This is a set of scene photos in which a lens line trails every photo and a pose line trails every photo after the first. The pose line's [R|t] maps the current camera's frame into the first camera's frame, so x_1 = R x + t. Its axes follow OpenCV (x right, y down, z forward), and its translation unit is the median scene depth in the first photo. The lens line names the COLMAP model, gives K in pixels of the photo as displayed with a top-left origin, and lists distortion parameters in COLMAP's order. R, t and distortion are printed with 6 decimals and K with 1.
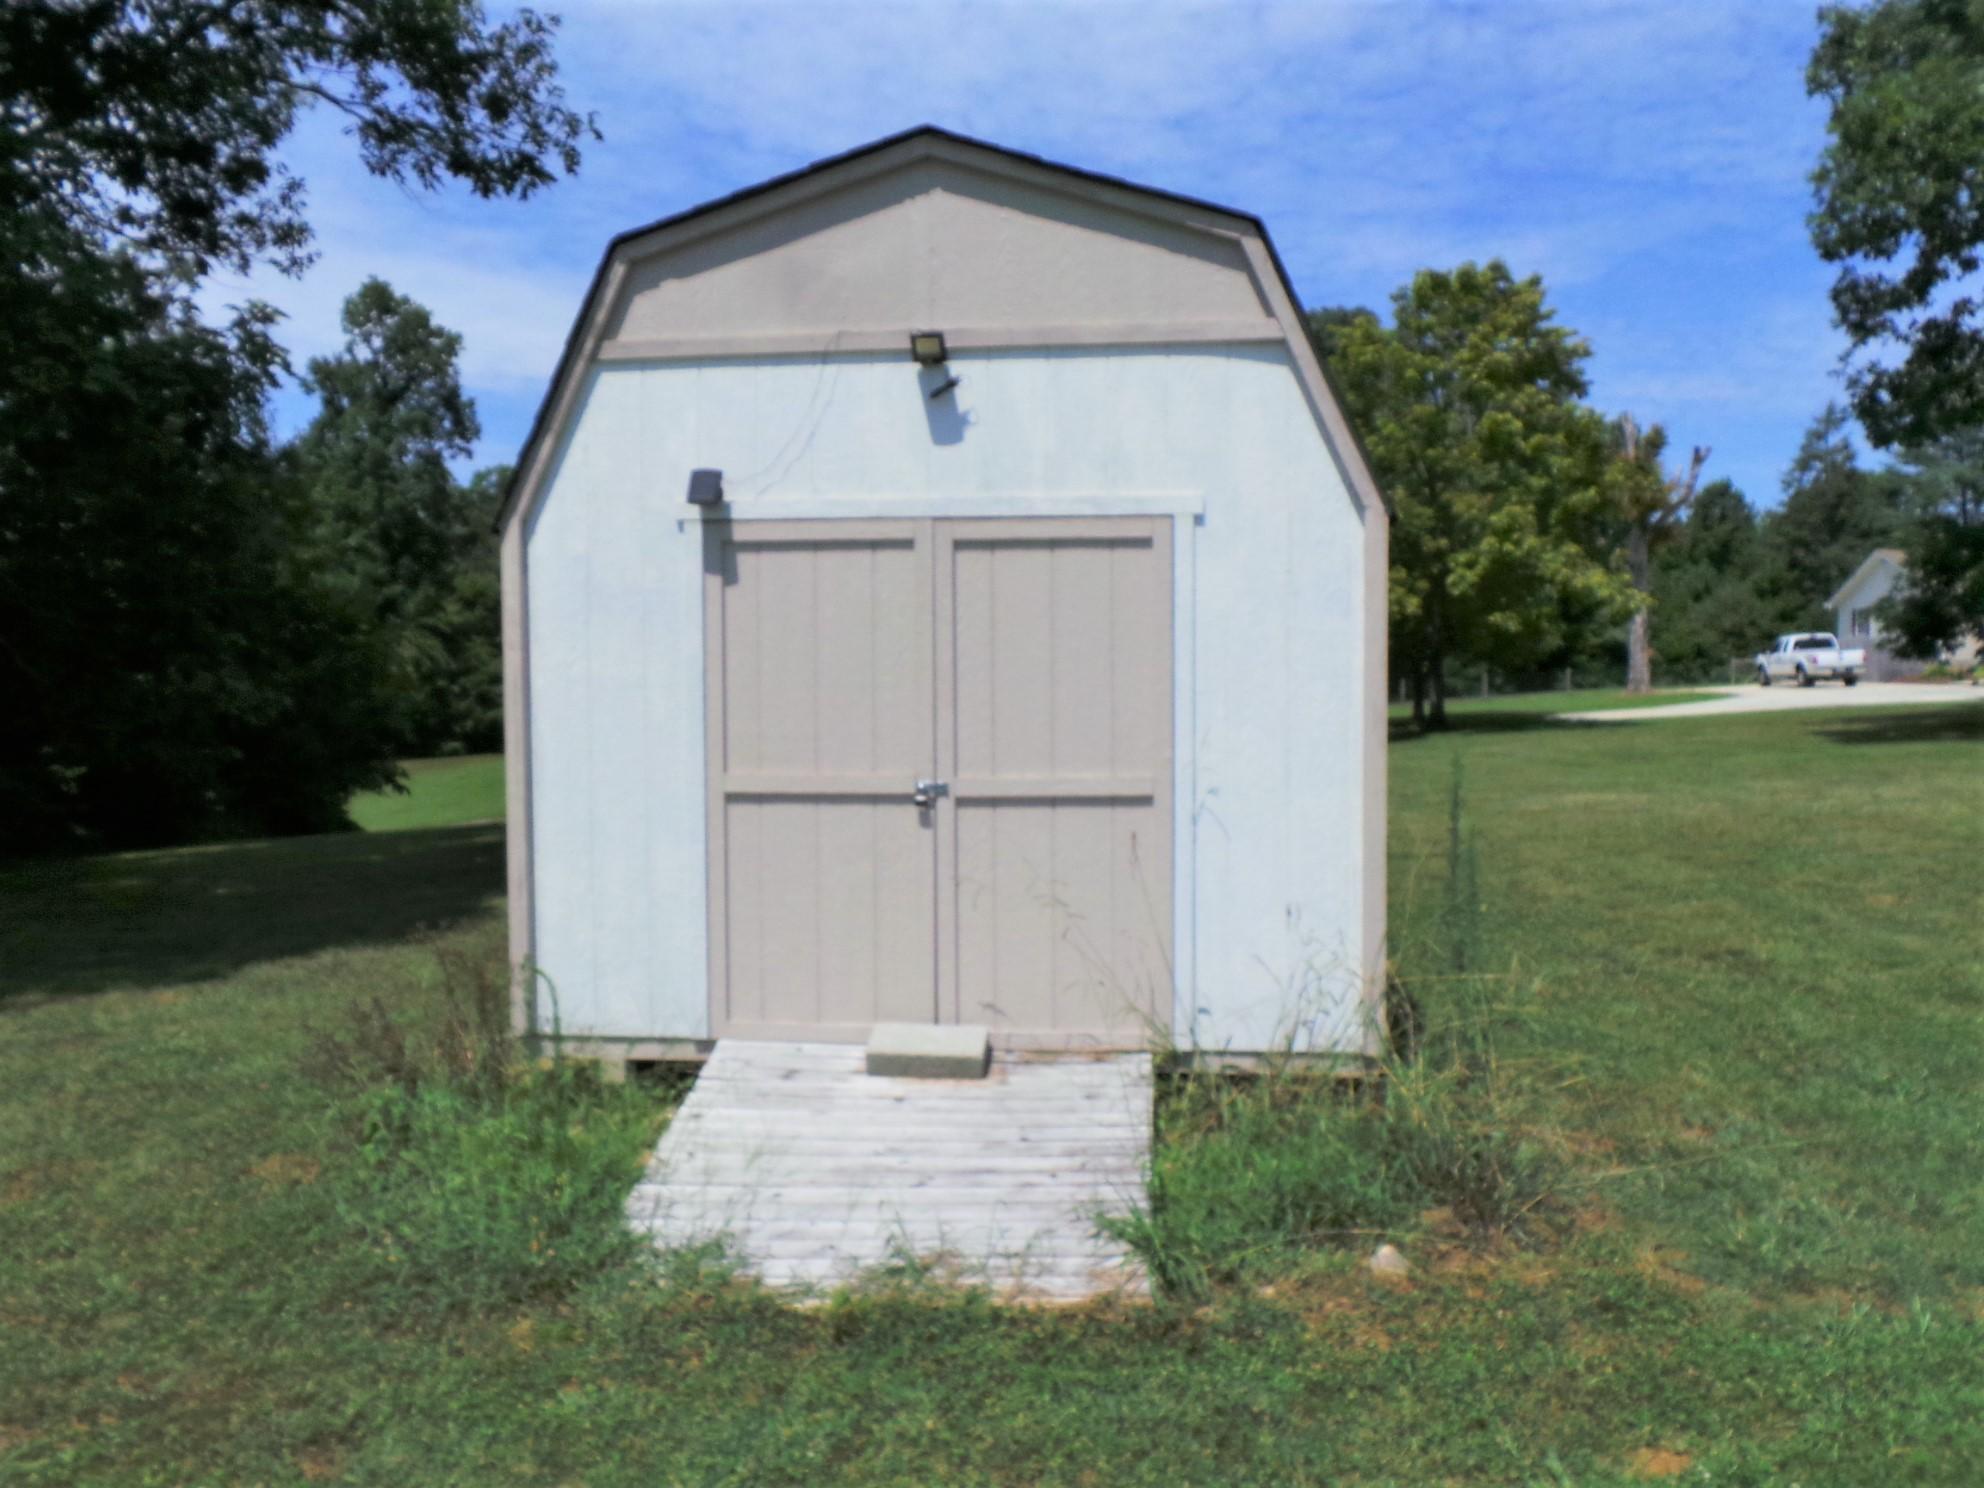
lens RADIAL K [[1494.8, 0, 992.0], [0, 1494.8, 744.0], [0, 0, 1]] dist [-0.045028, 0.007471]
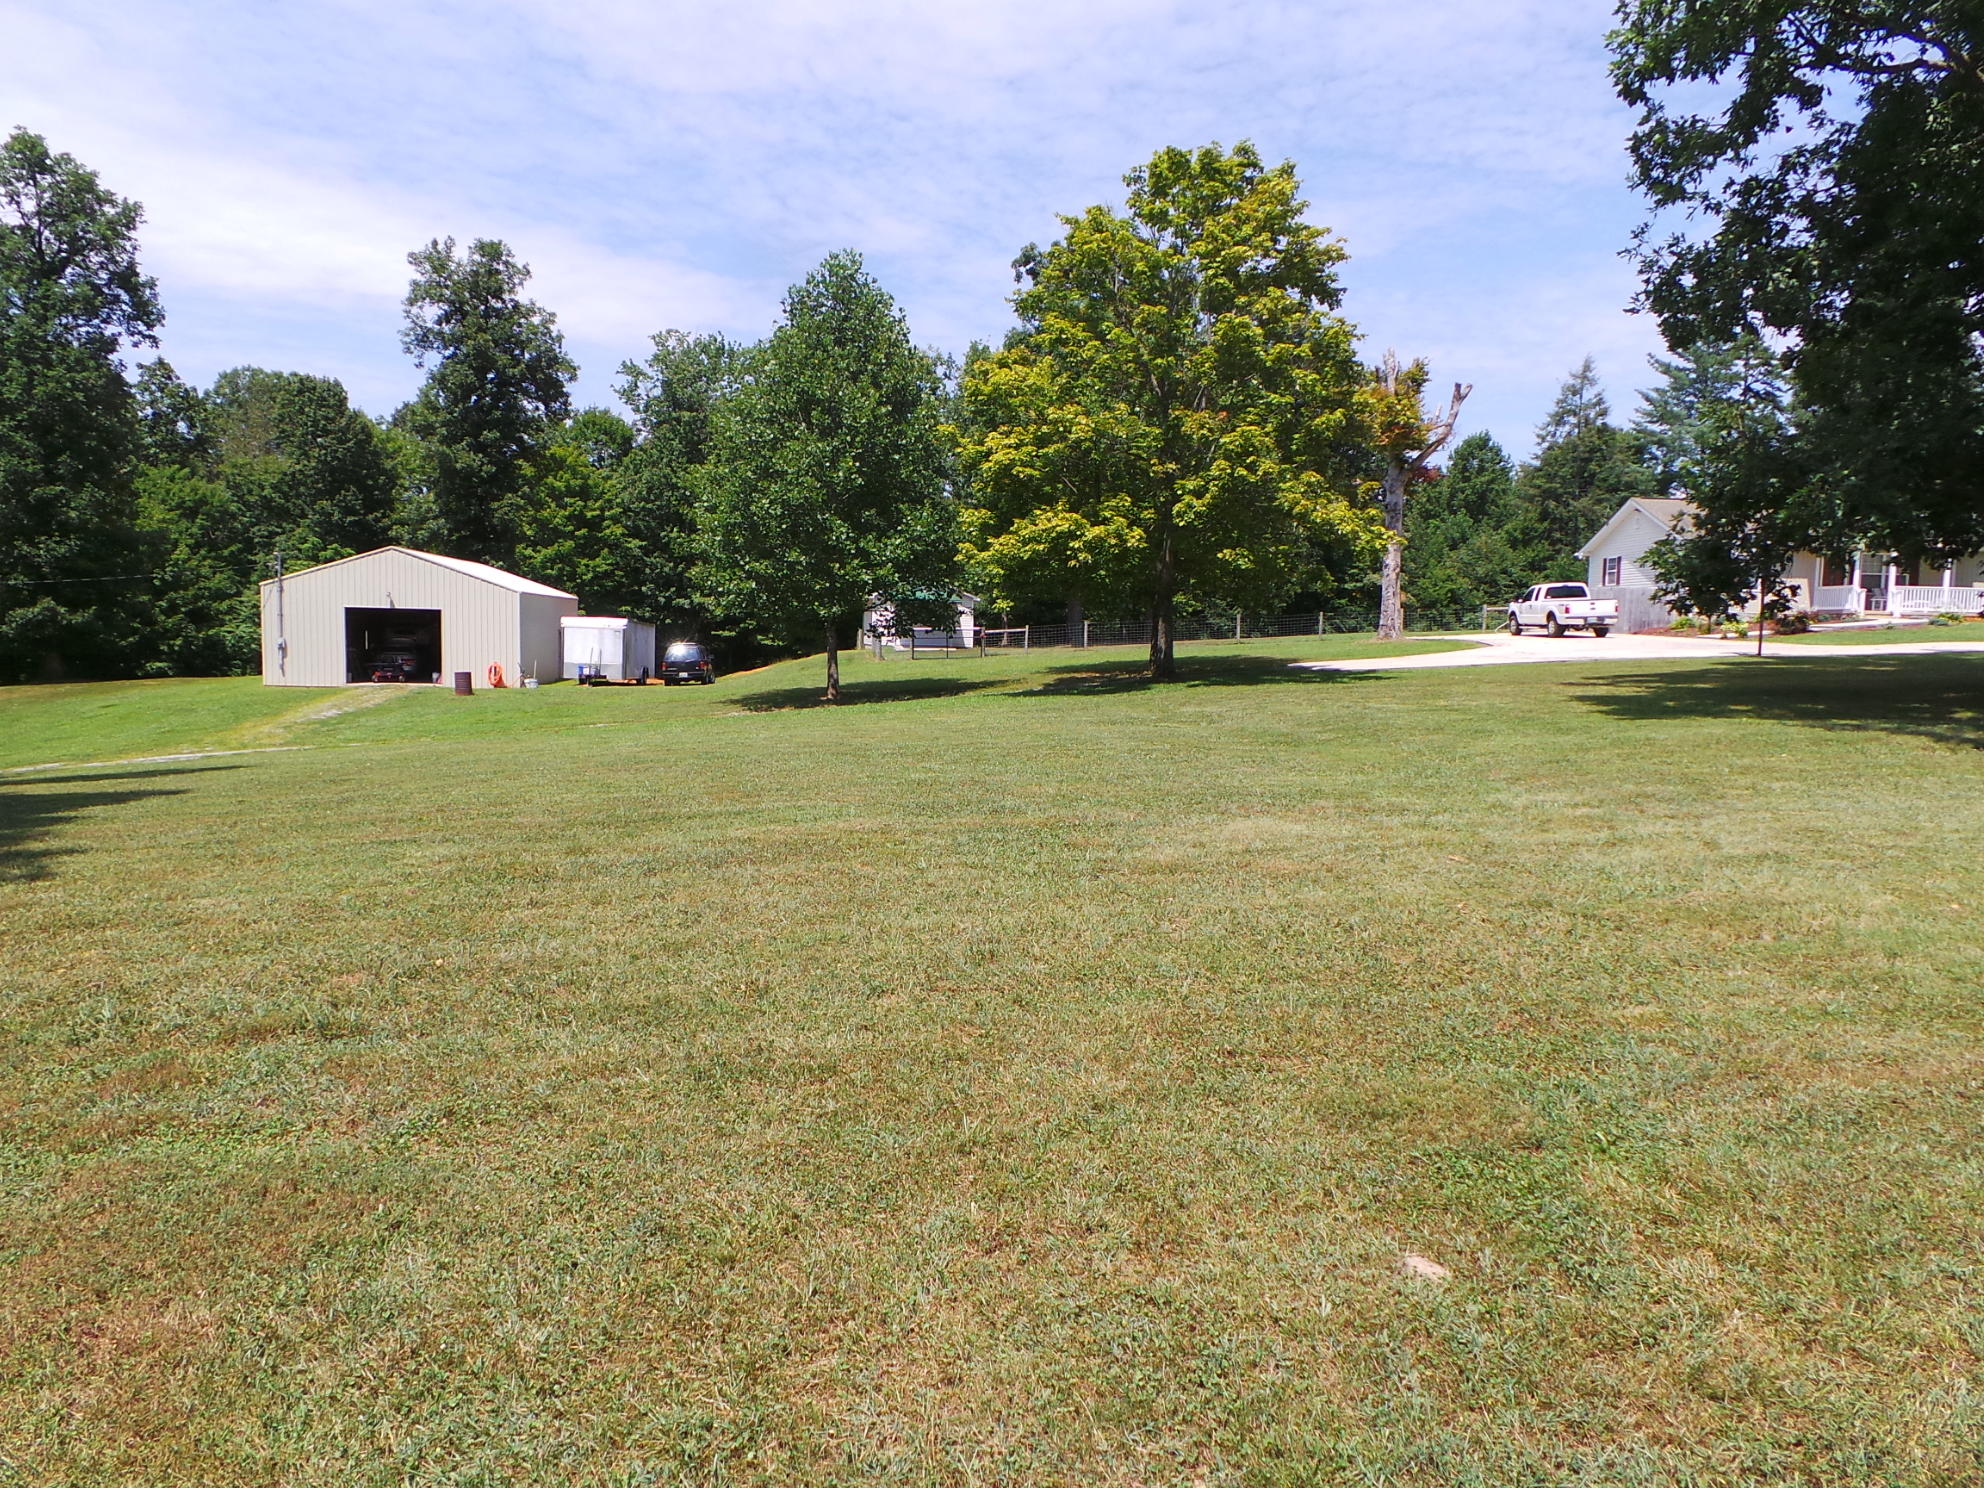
lens RADIAL K [[1169.4, 0, 1056.0], [0, 1169.4, 718.5], [0, 0, 1]] dist [0.001925, -0.000684]
pose [[0.993002, 0.013230, 0.117354, 0.141953], [-0.019326, 0.998514, 0.050957, -0.018938], [-0.116506, -0.052868, 0.991782, 0.286775]]
